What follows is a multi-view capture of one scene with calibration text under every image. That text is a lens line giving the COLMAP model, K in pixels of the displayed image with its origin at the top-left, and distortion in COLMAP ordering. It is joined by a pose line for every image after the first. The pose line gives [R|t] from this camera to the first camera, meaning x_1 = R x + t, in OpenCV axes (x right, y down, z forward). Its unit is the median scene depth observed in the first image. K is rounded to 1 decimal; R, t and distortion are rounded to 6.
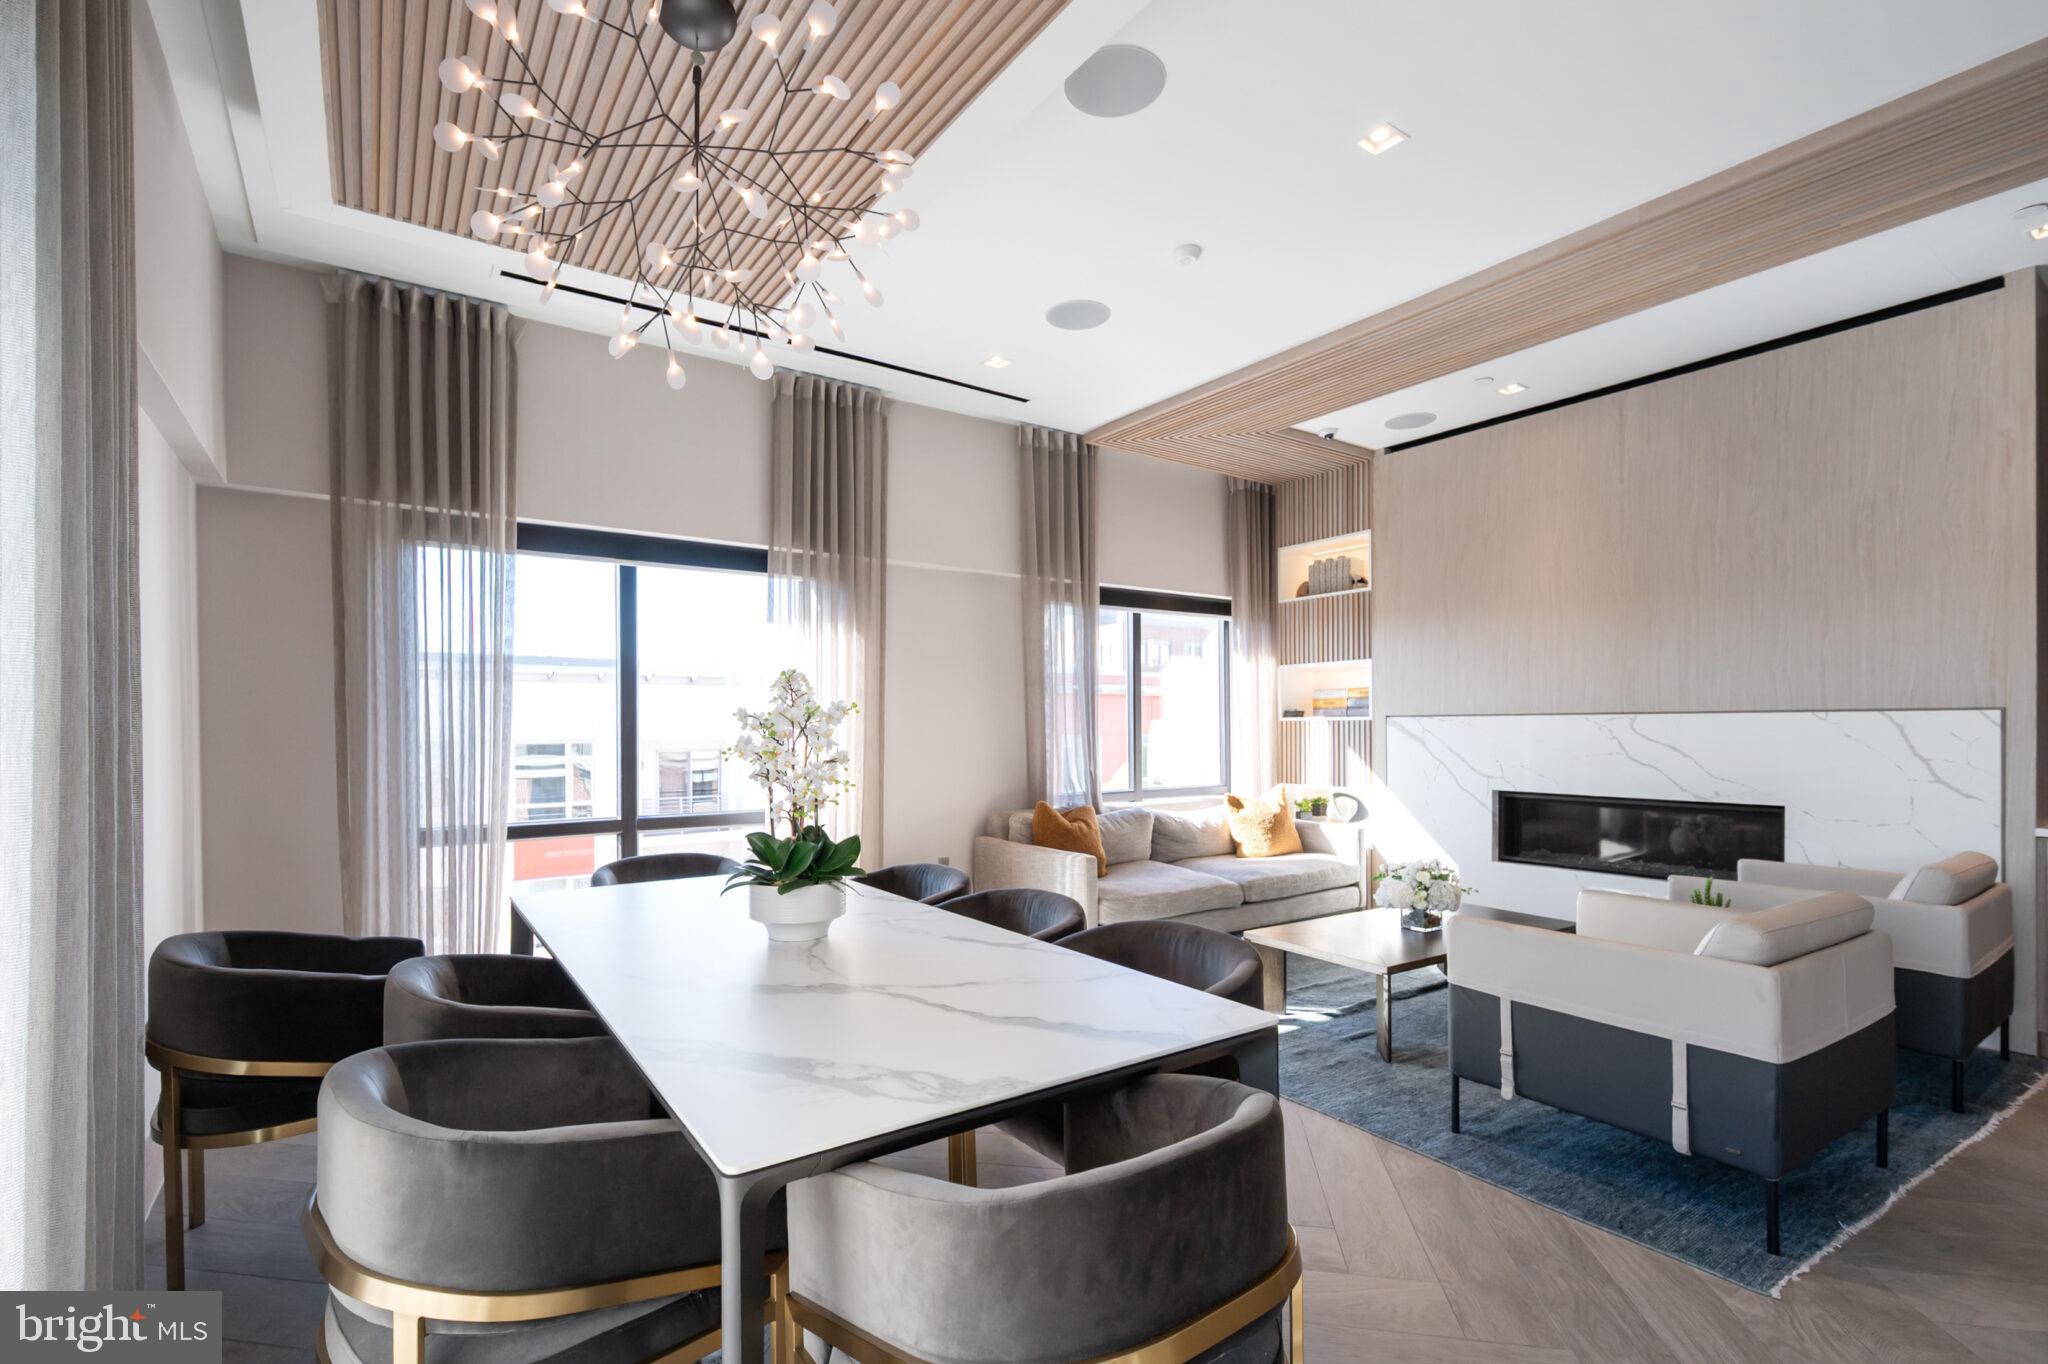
lens RADIAL K [[915.9, 0, 1013.4], [0, 915.9, 726.1], [0, 0, 1]] dist [-0.000507, 0.000176]
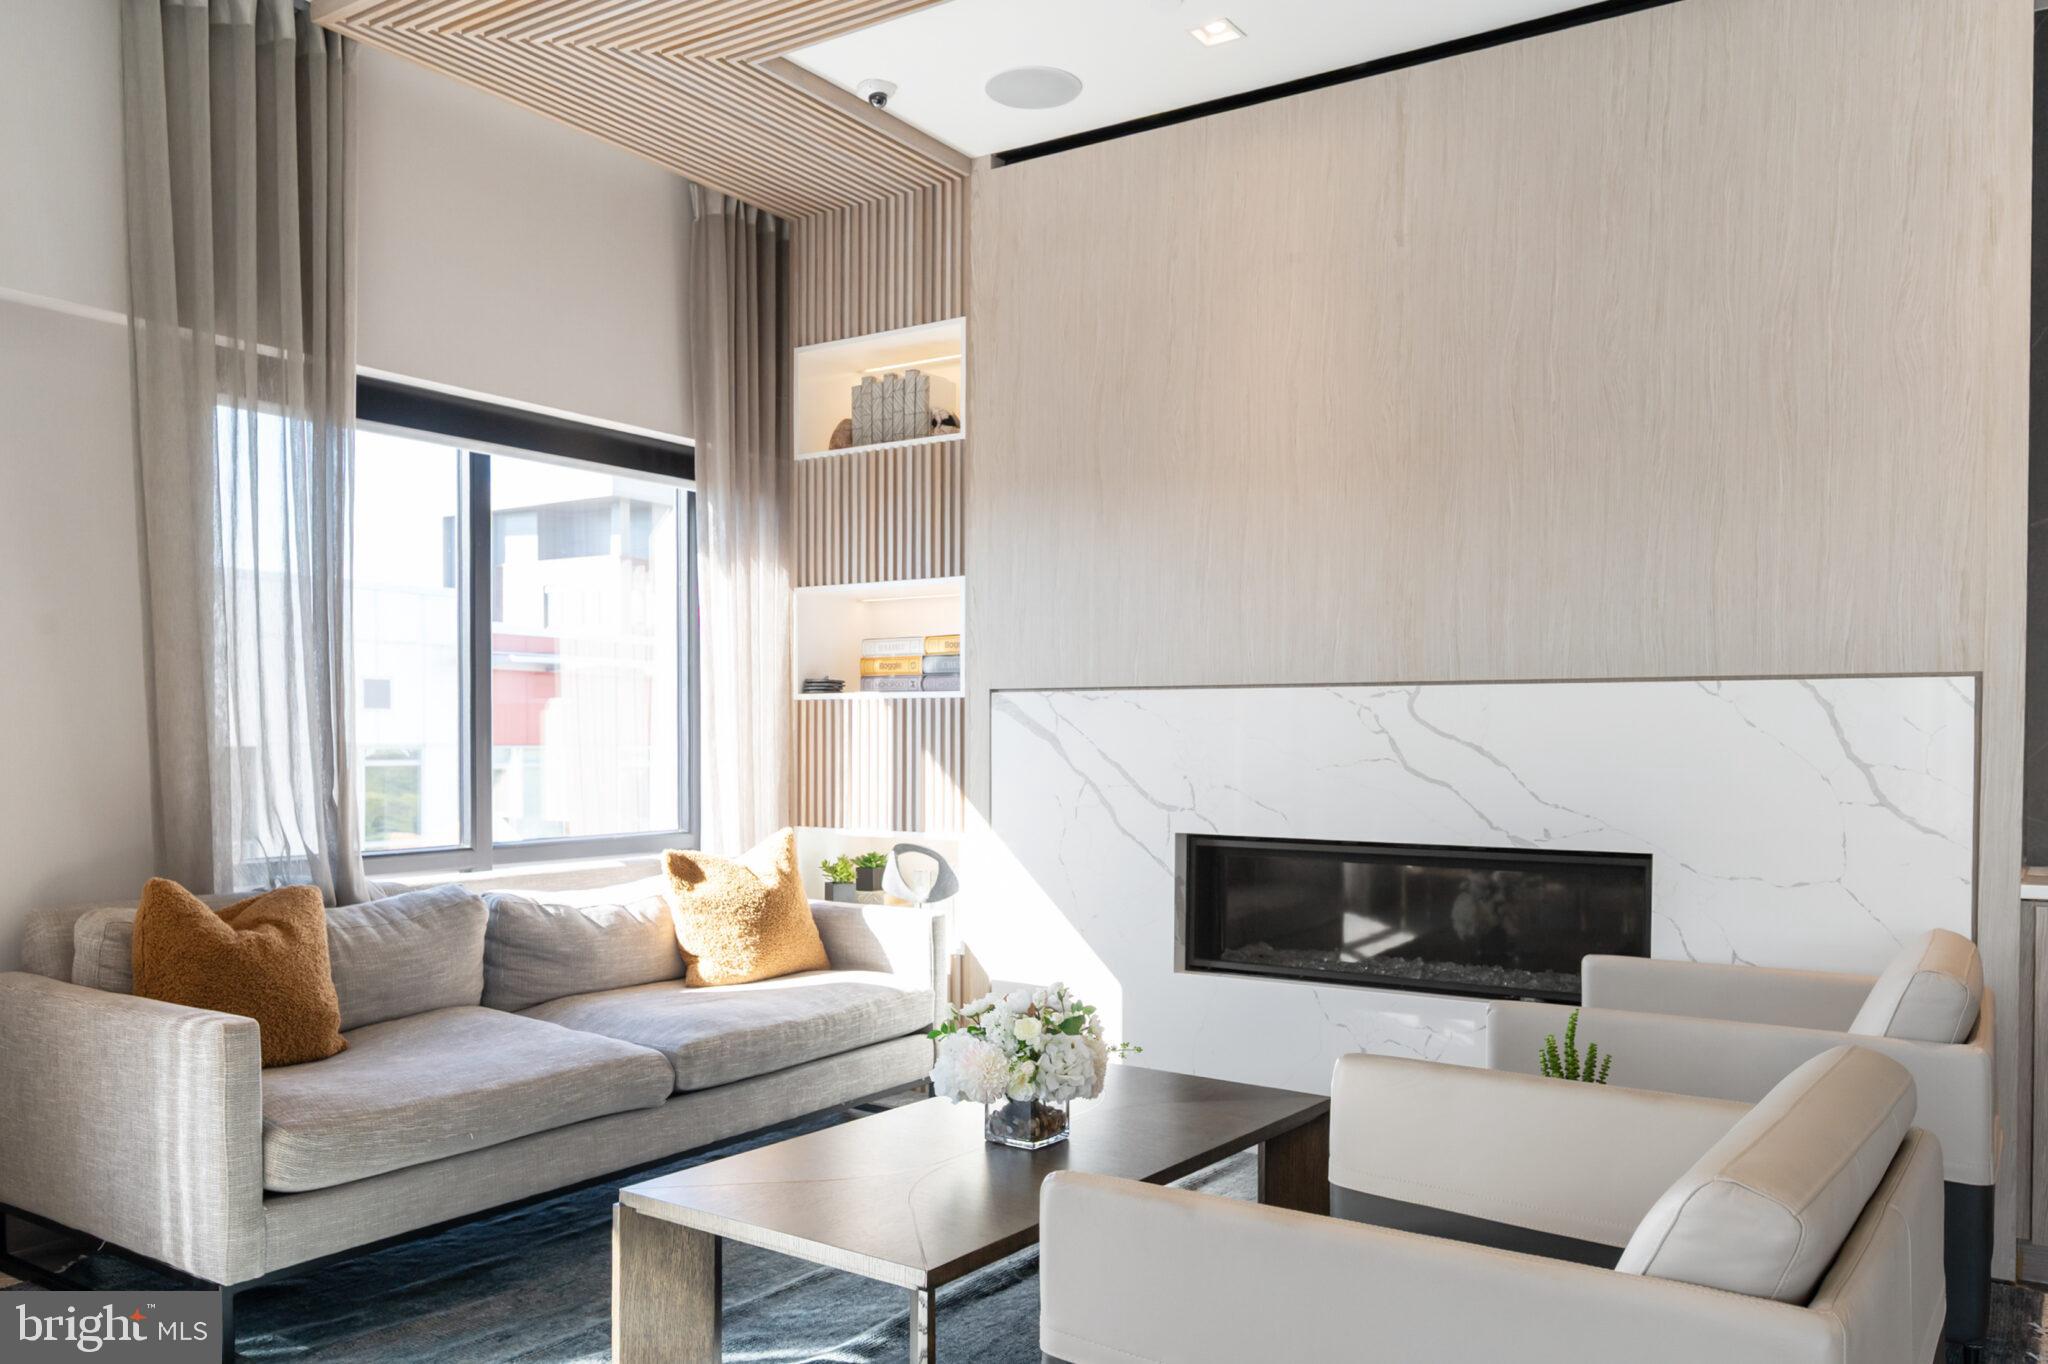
lens RADIAL K [[1531.7, 0, 1032.6], [0, 1531.7, 757.5], [0, 0, 1]] dist [-0.000544, -0.001001]
pose [[0.929284, 0.002399, 0.369358, 0.120477], [-0.007633, 0.999890, 0.012709, 0.015661], [-0.369286, -0.014630, 0.929200, 0.213705]]
